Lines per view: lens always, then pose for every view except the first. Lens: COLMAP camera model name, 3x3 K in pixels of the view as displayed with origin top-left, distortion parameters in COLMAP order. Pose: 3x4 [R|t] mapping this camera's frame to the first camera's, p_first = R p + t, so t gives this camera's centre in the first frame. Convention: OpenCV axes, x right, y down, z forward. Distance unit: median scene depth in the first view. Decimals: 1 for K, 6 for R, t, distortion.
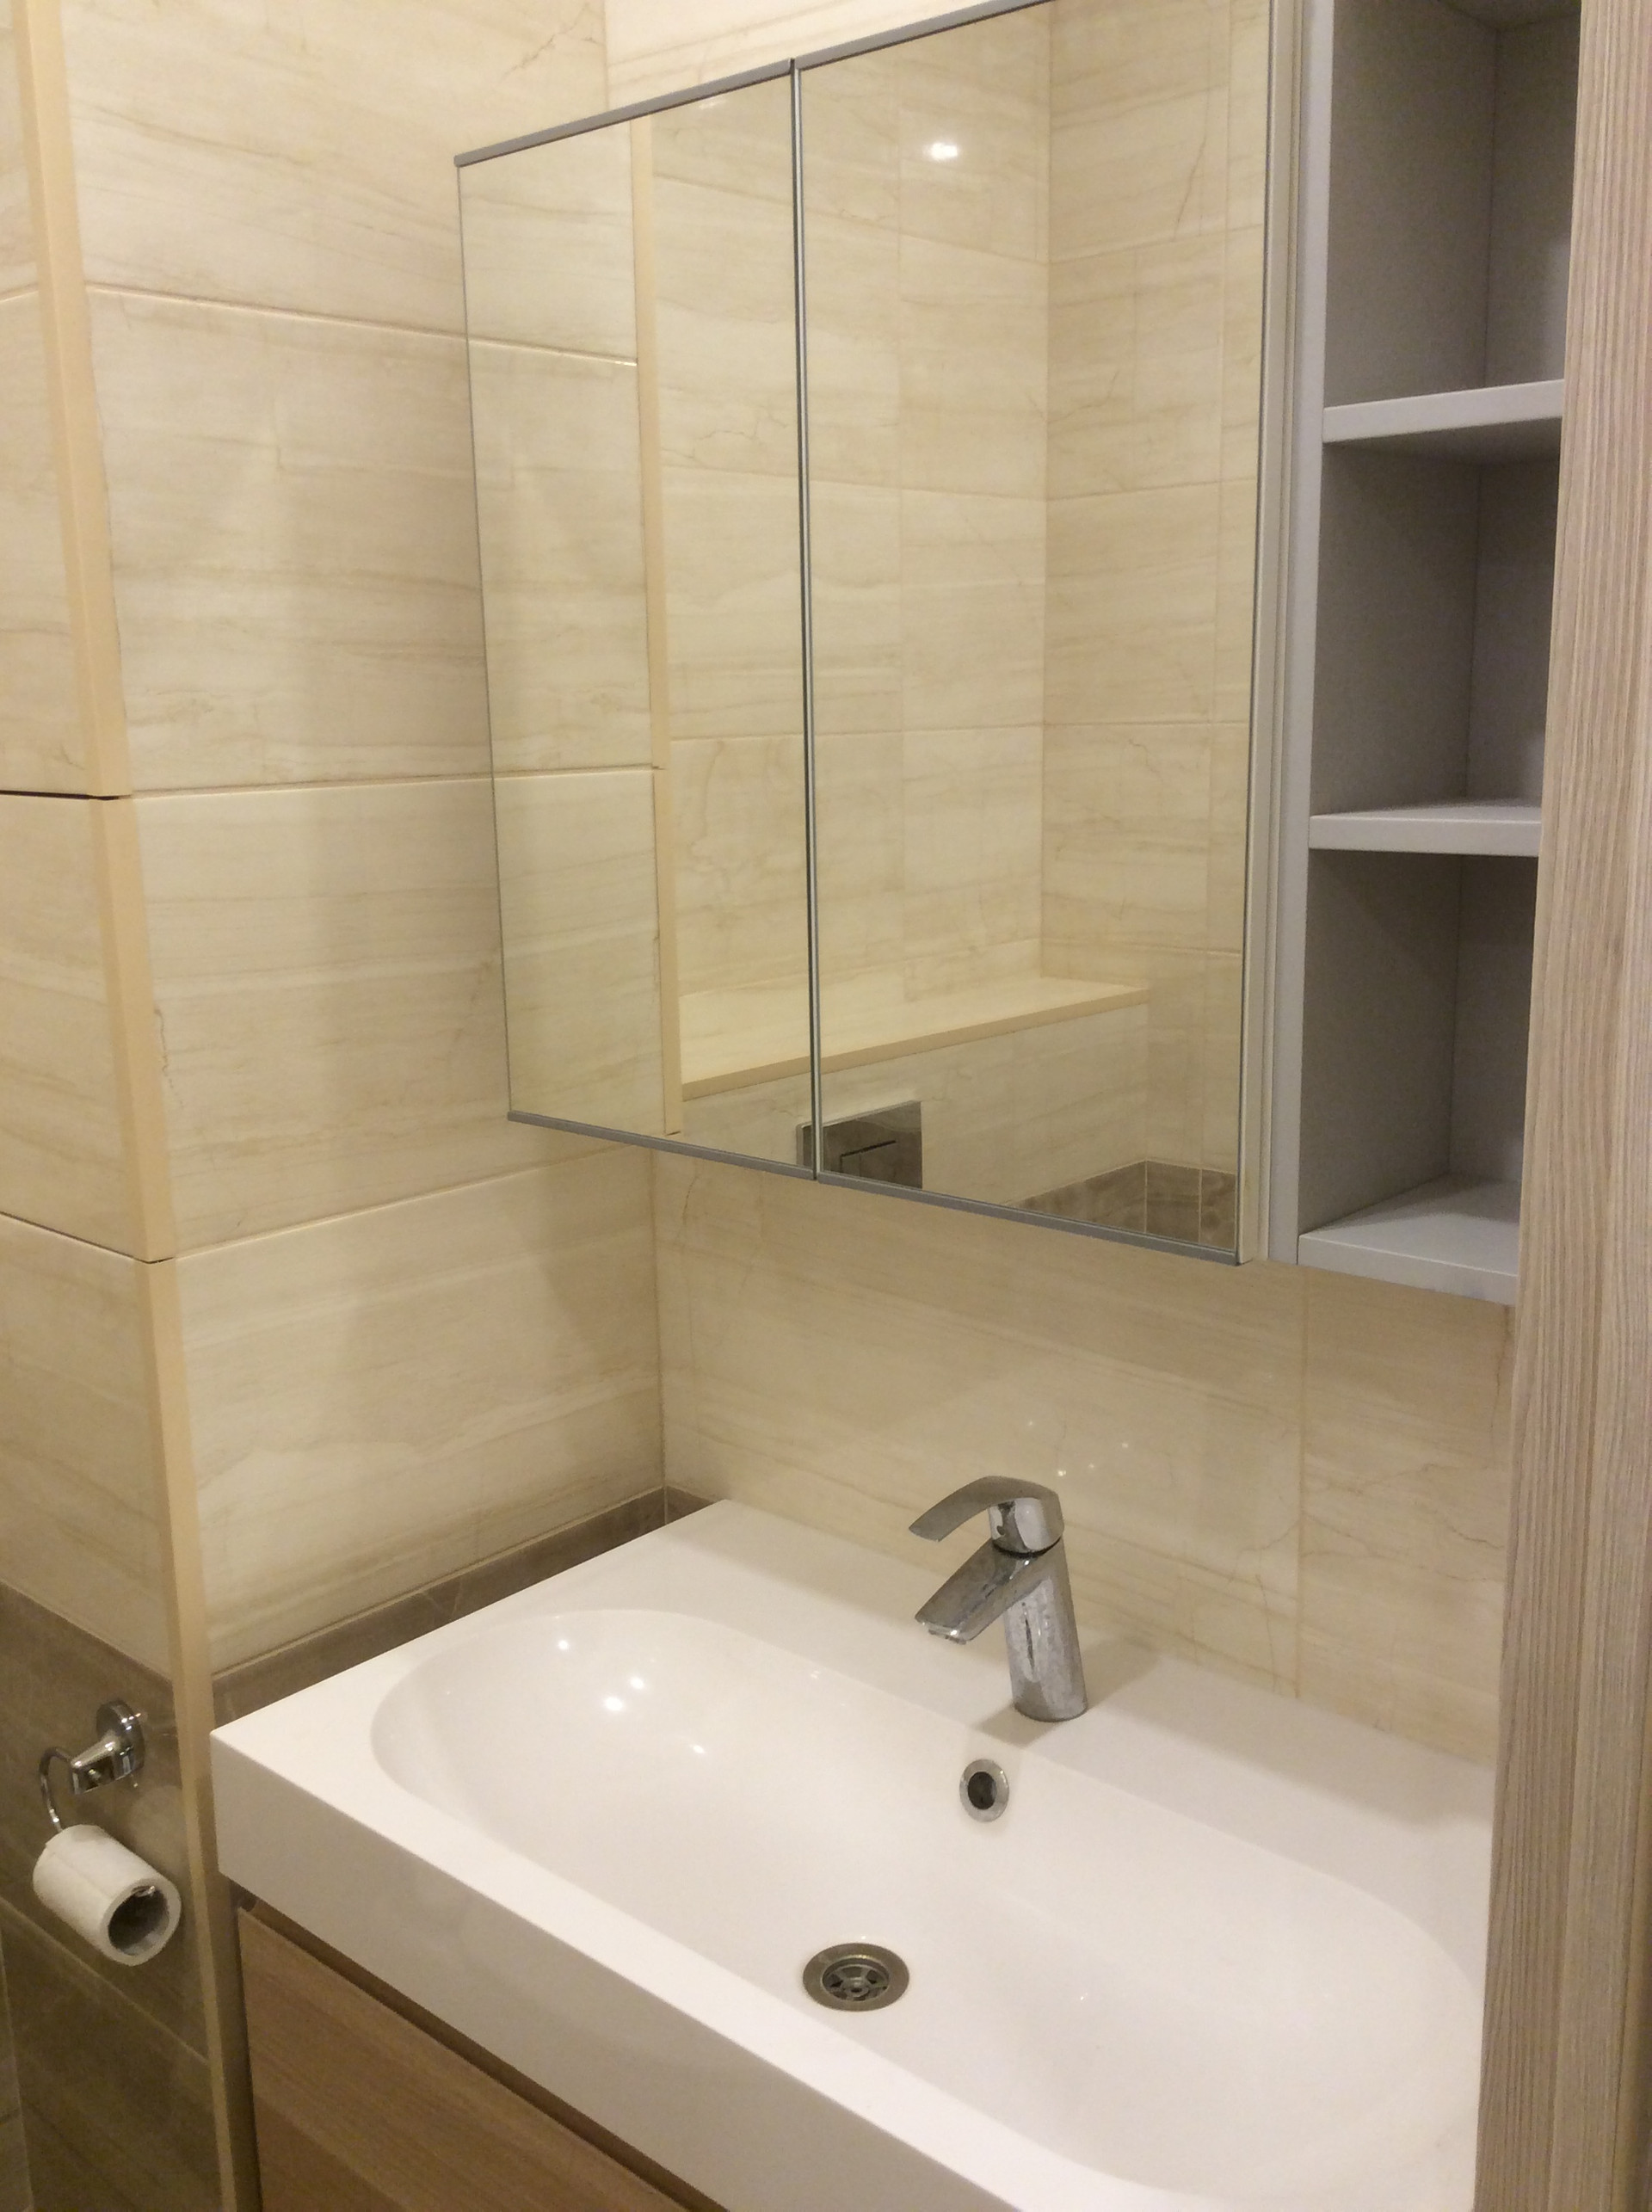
lens RADIAL K [[2004.5, 0, 821.3], [0, 2004.5, 1097.6], [0, 0, 1]] dist [0.131093, -0.253475]
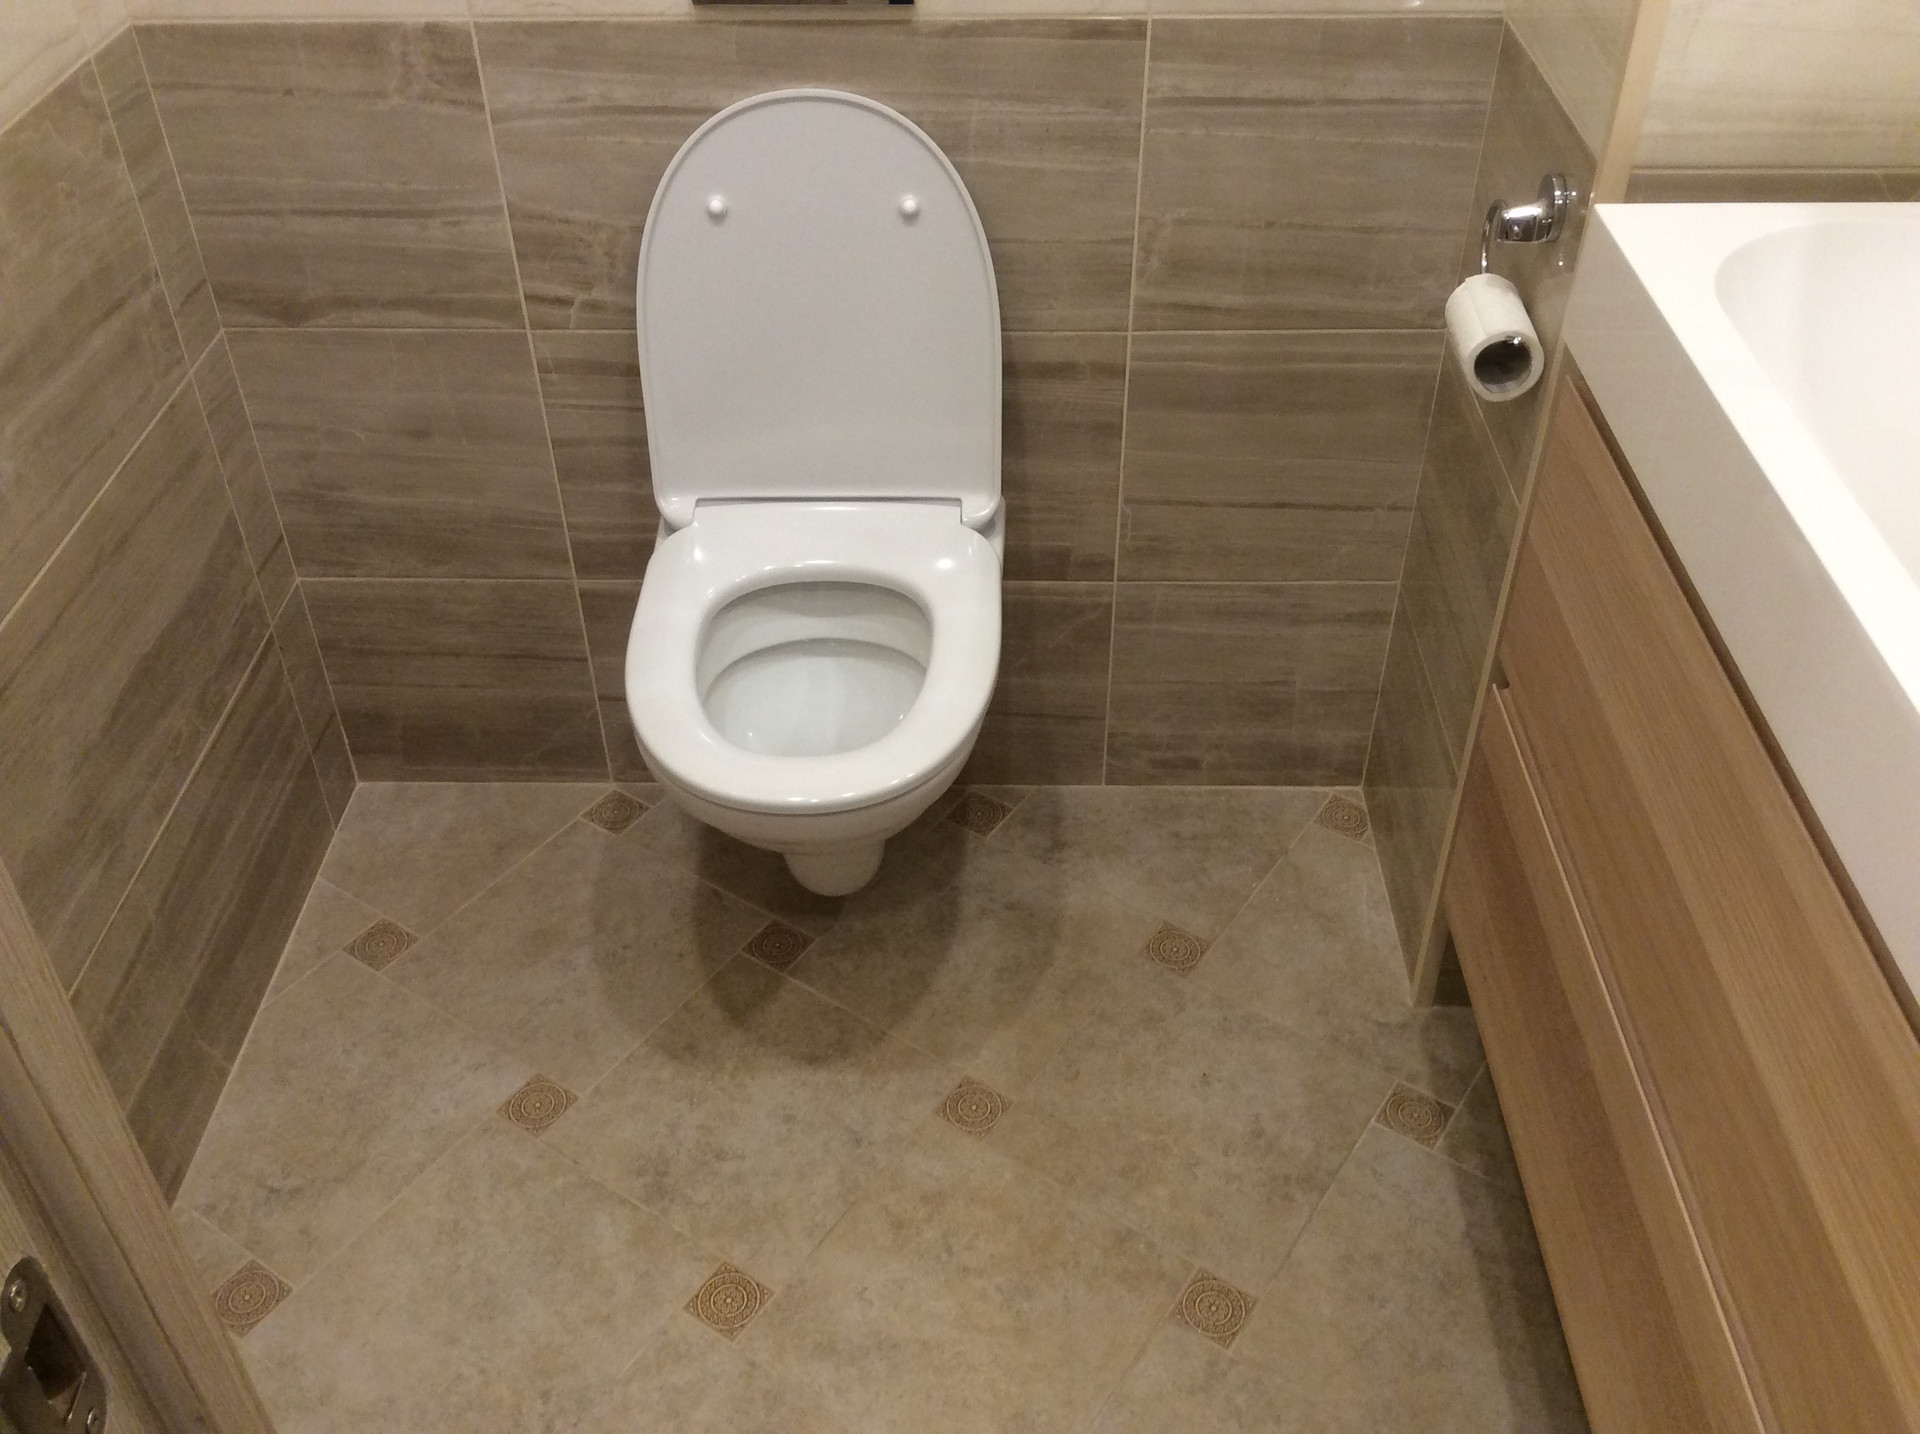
lens RADIAL K [[1739.8, 0, 960.0], [0, 1739.8, 717.0], [0, 0, 1]] dist [0.131093, -0.253475]
pose [[0.651259, 0.490673, -0.578879, 0.145122], [-0.158002, 0.833792, 0.528986, 0.096279], [0.742224, -0.253043, 0.620542, 0.110379]]
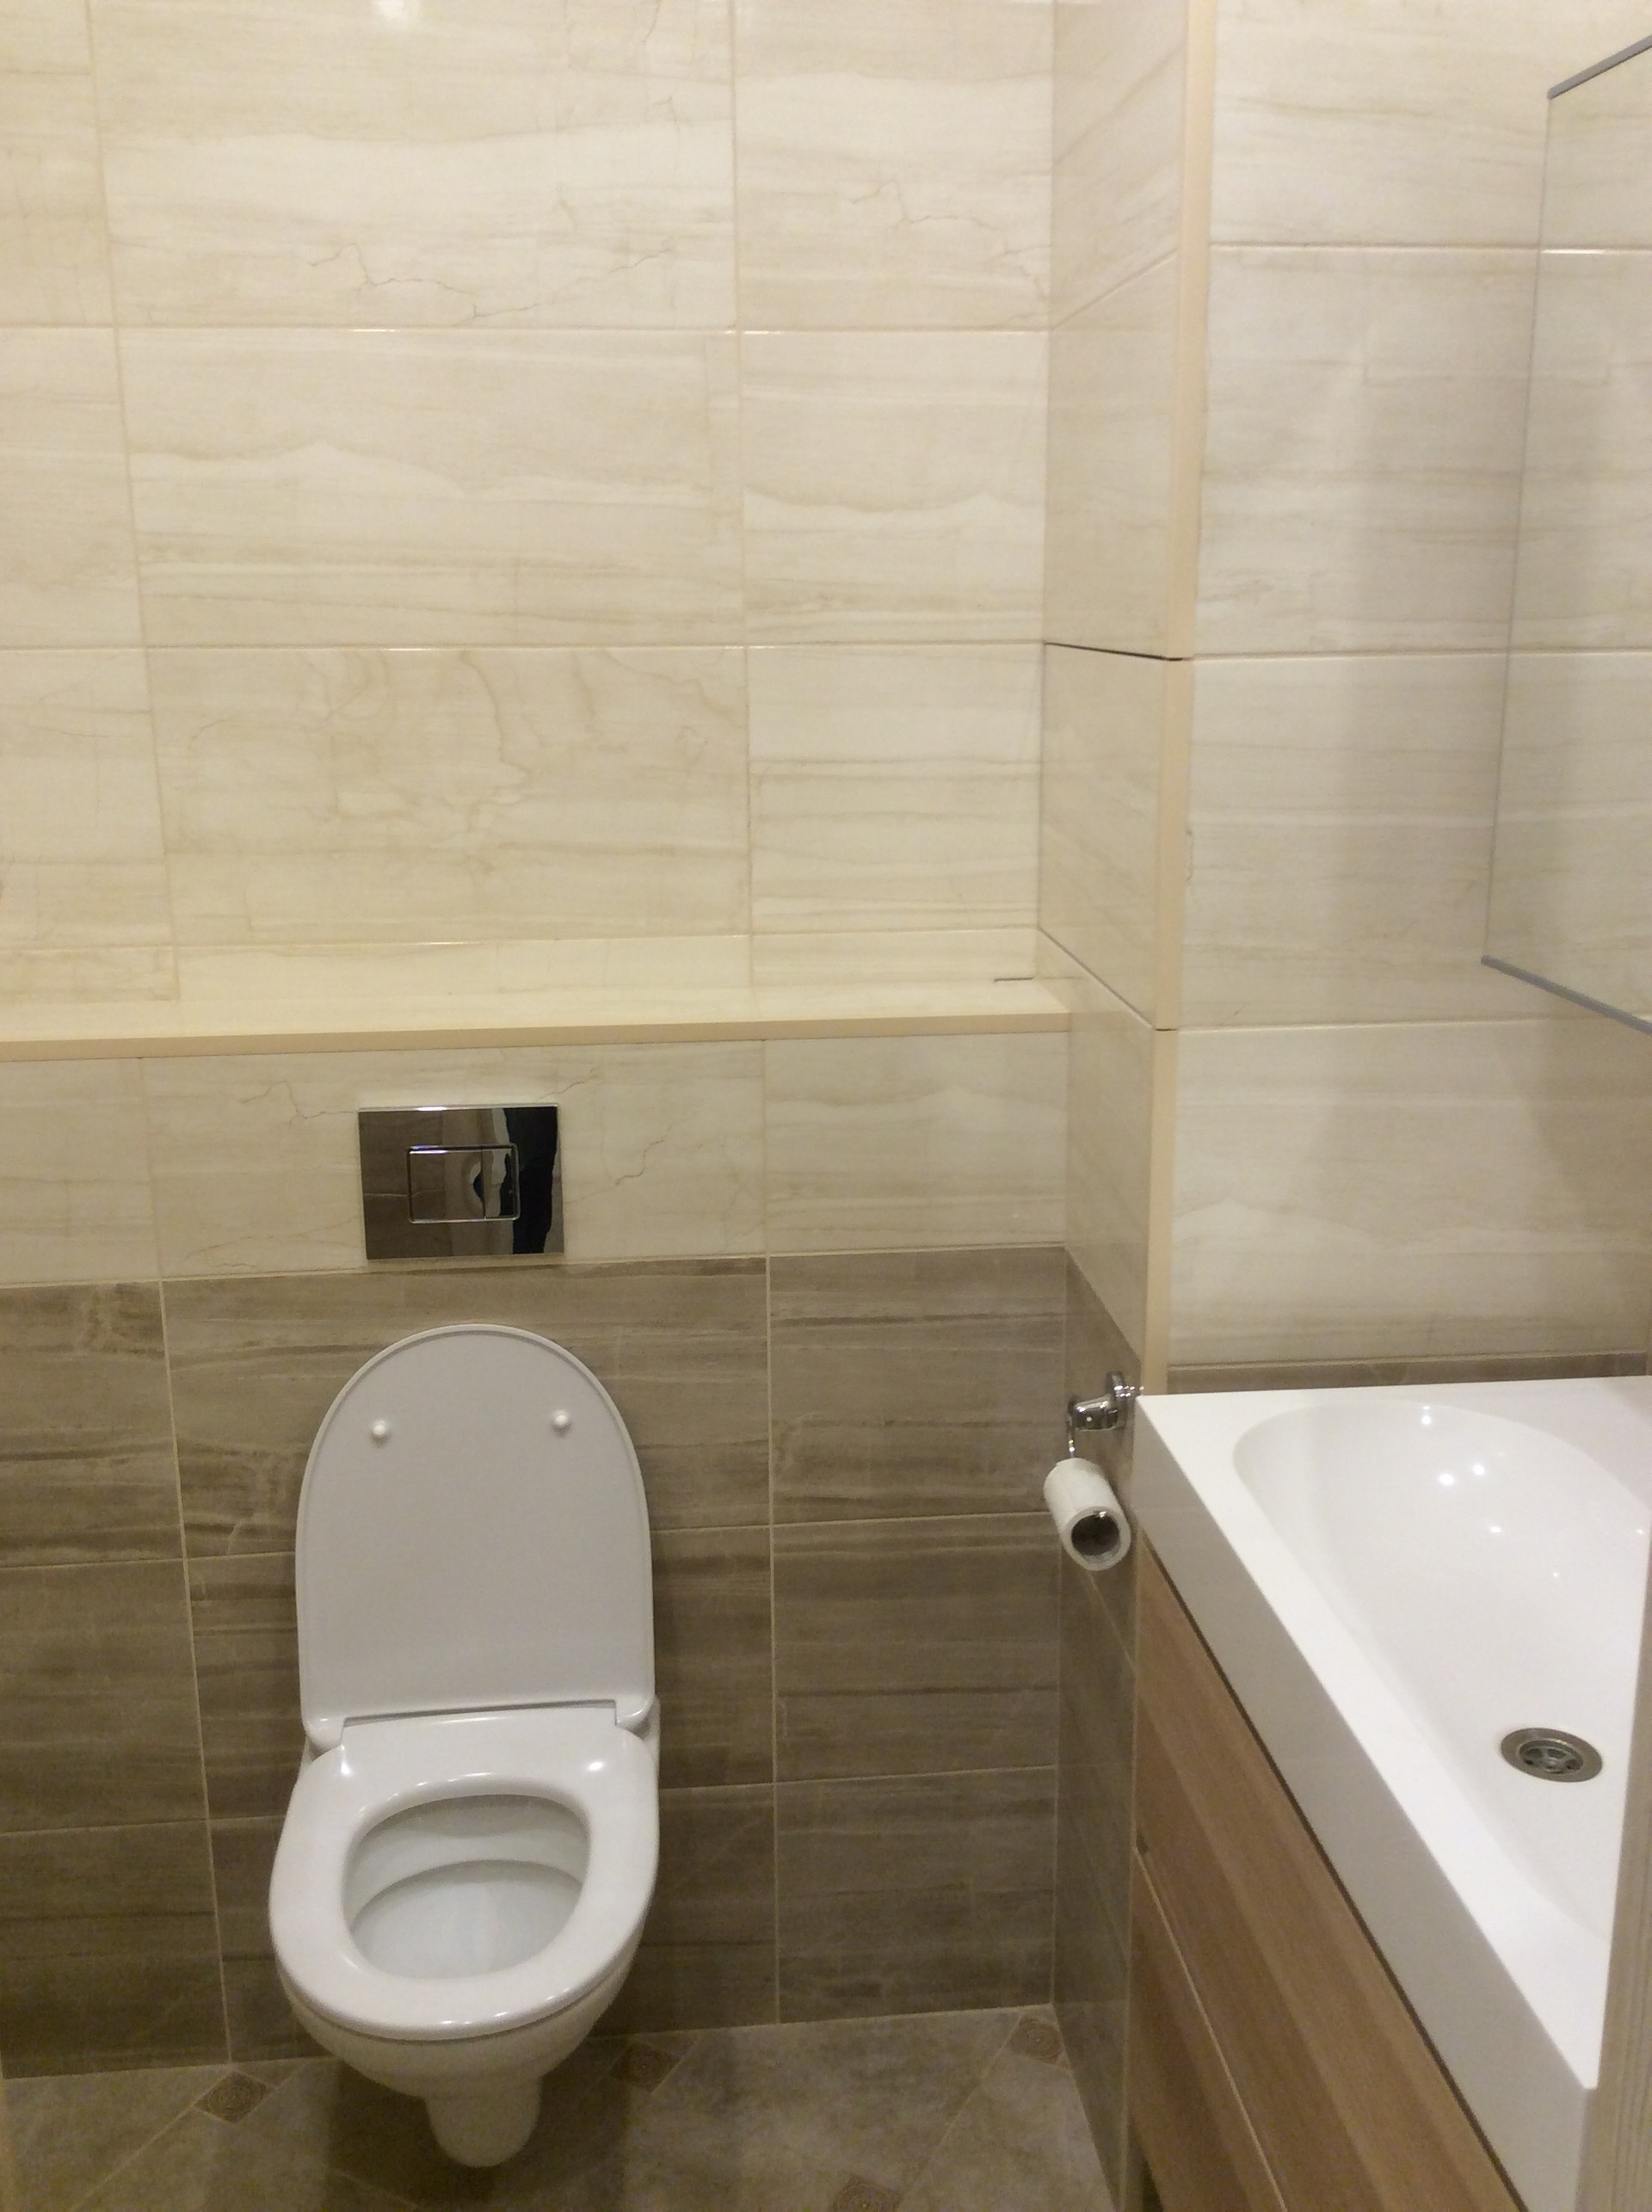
lens RADIAL K [[2004.5, 0, 821.3], [0, 2004.5, 1097.6], [0, 0, 1]] dist [0.131093, -0.253475]
pose [[0.733830, 0.179871, -0.655088, 0.342932], [-0.145494, 0.983548, 0.107076, 0.018086], [0.663570, 0.016736, 0.747927, -0.084588]]
